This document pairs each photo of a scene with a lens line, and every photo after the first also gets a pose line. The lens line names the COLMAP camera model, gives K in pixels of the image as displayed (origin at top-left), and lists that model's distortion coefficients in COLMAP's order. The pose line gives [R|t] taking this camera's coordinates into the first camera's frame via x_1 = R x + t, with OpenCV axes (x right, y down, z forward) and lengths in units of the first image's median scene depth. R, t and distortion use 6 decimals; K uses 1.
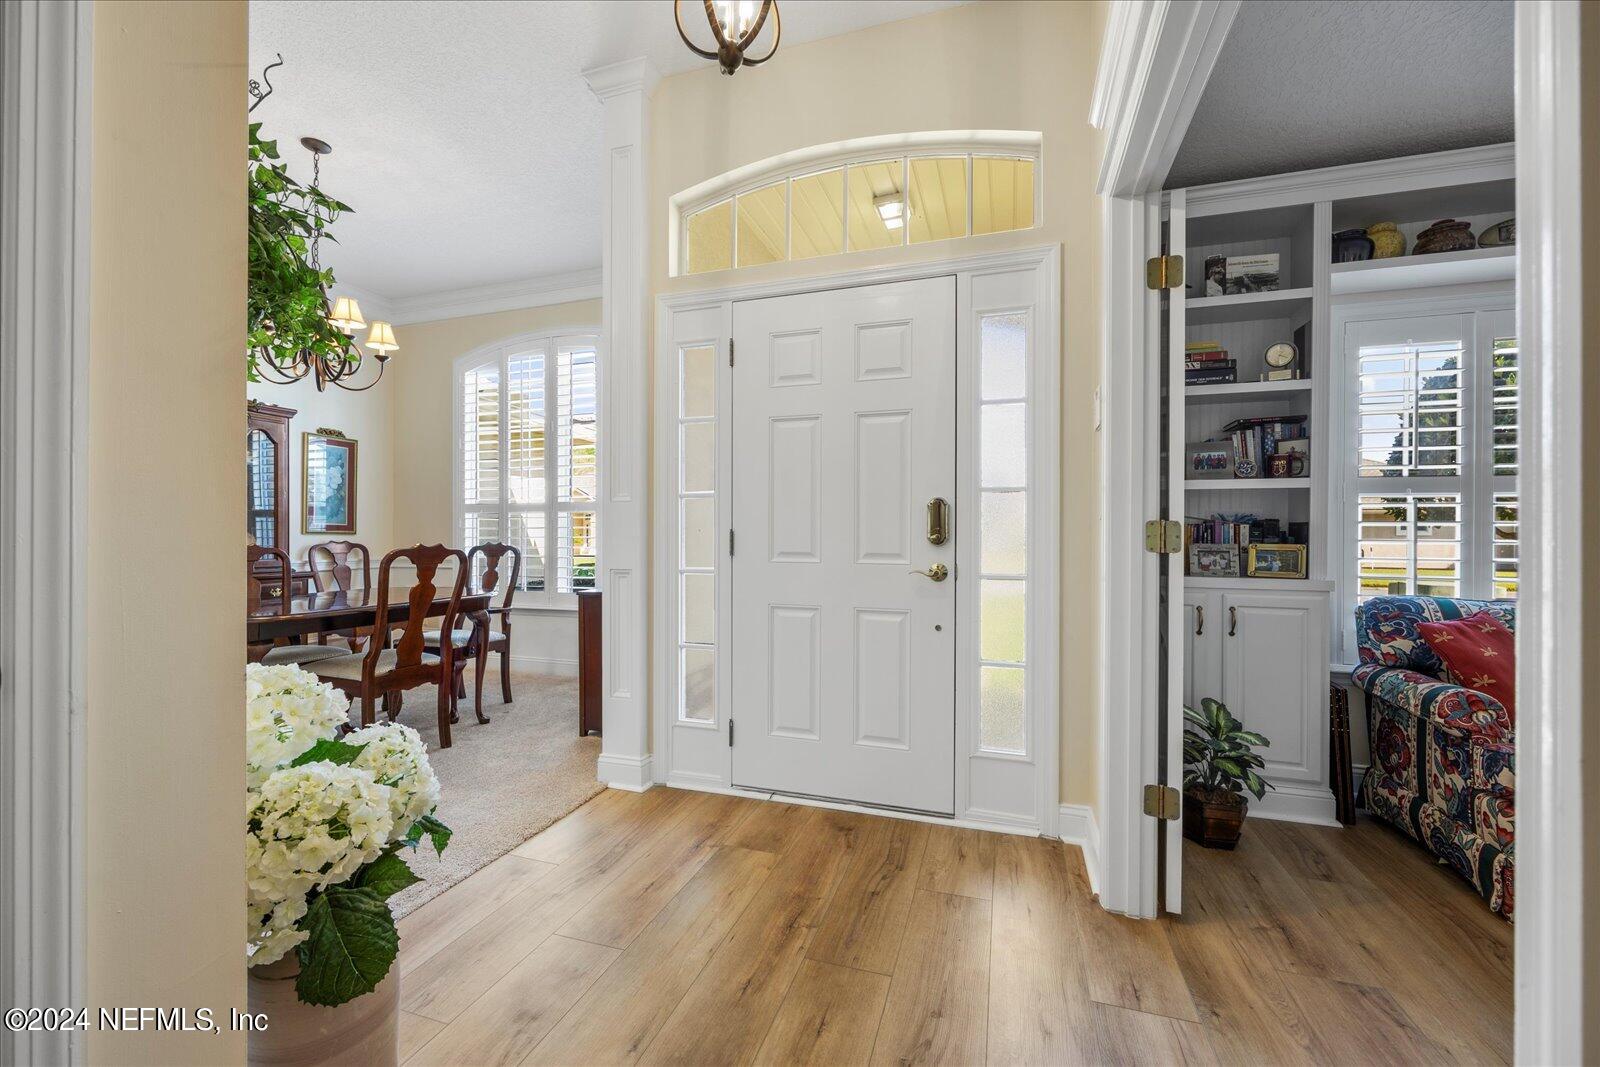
lens RADIAL K [[644.1, 0, 791.0], [0, 644.1, 530.8], [0, 0, 1]] dist [-0.003099, 0.000156]
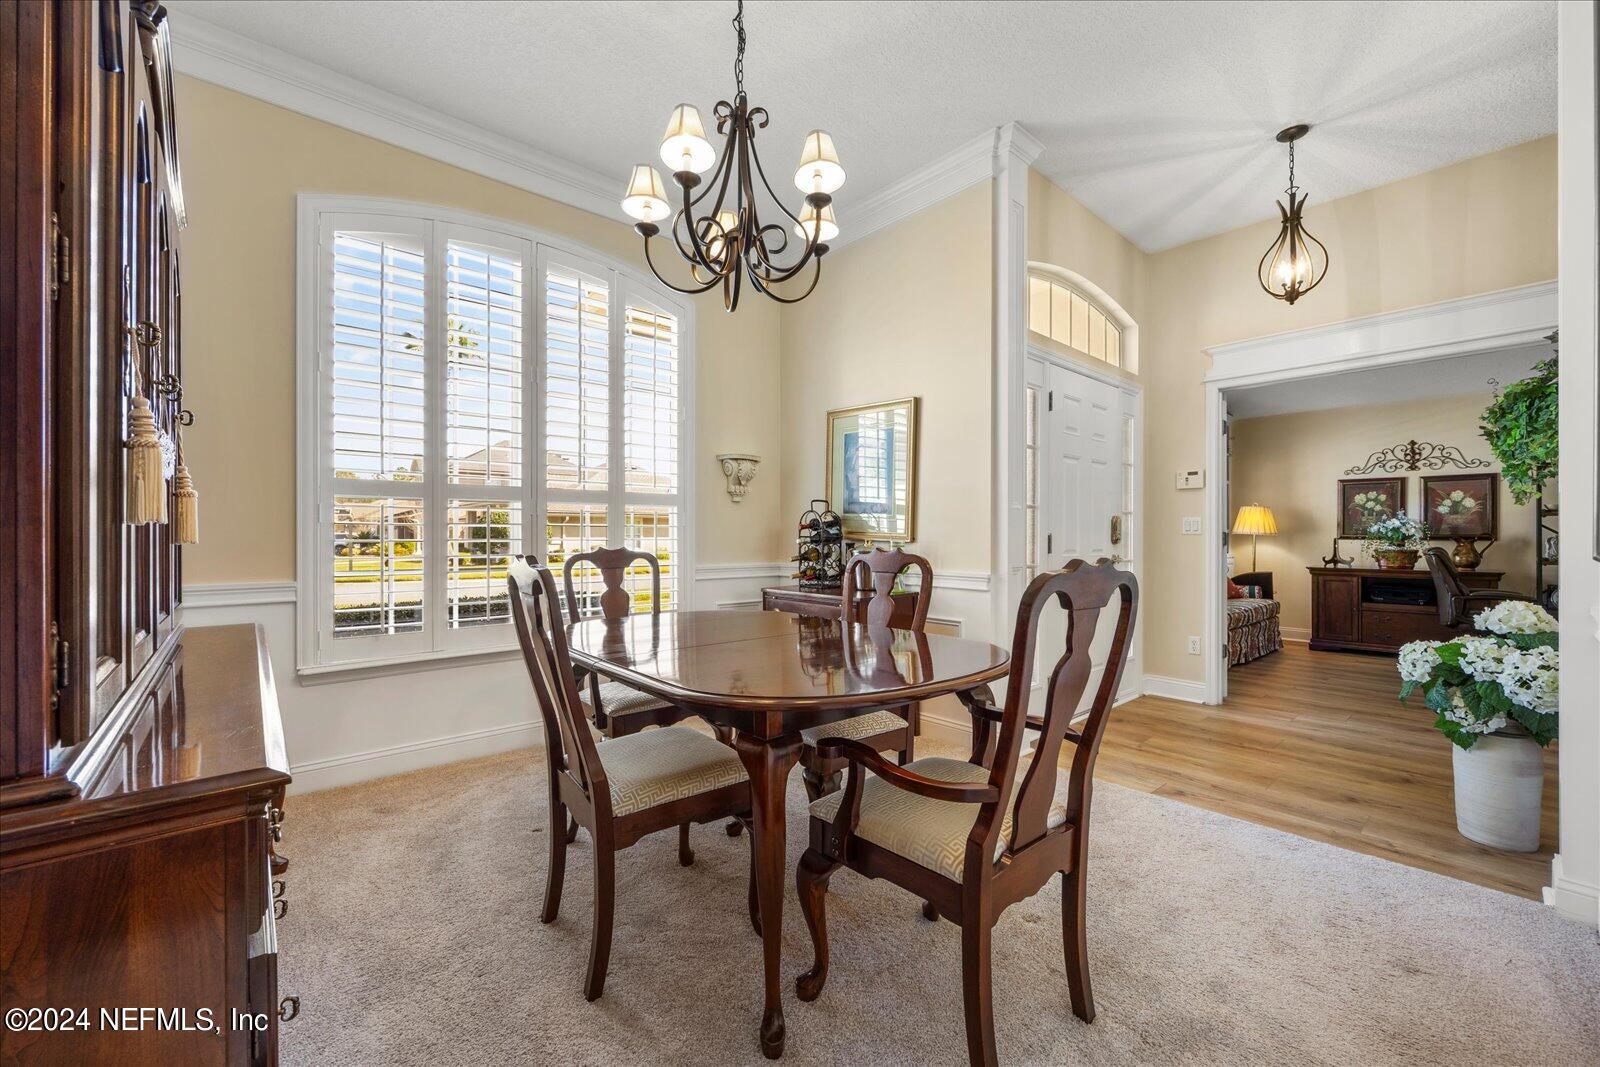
lens RADIAL K [[644.1, 0, 805.3], [0, 644.1, 537.1], [0, 0, 1]] dist [-0.003099, 0.000156]
pose [[0.499784, -0.005434, 0.866133, -1.651669], [-0.008700, 0.999898, 0.011293, -0.006218], [-0.866107, -0.013180, 0.499686, 0.856123]]
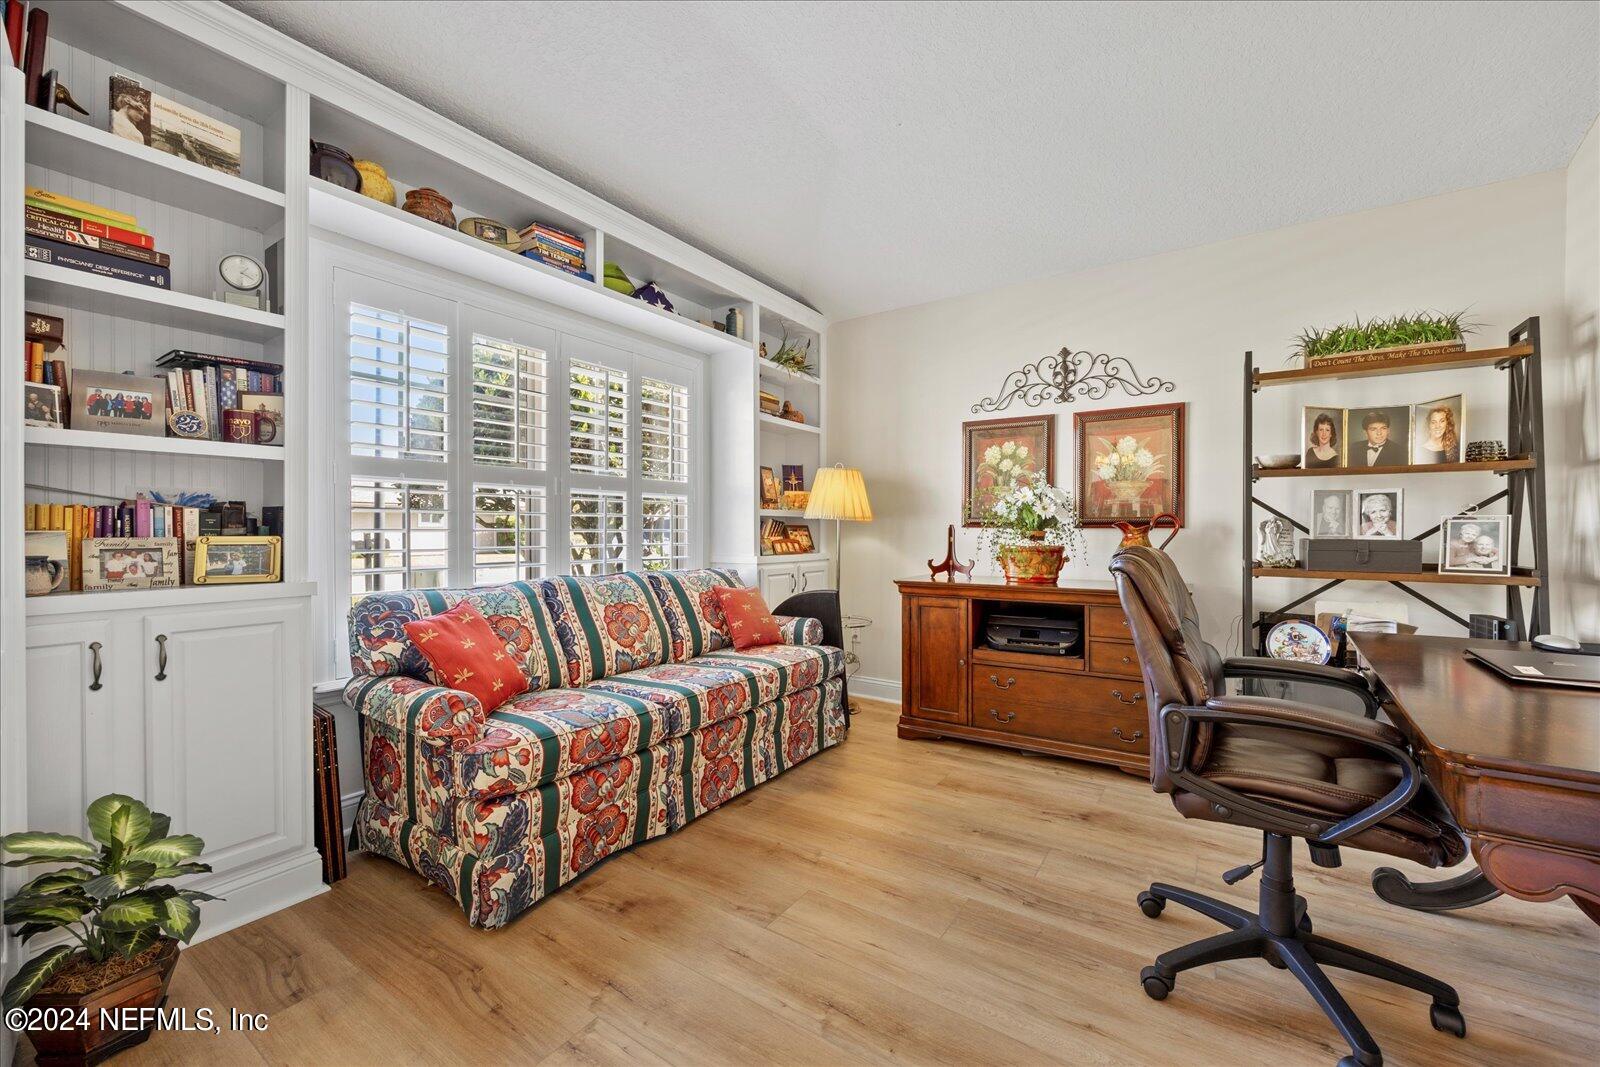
lens RADIAL K [[644.1, 0, 805.1], [0, 644.1, 537.3], [0, 0, 1]] dist [-0.003099, 0.000156]
pose [[0.272057, -0.020782, 0.962057, 0.244708], [-0.003027, 0.999743, 0.022452, 0.003904], [-0.962276, -0.009021, 0.271924, 0.205667]]
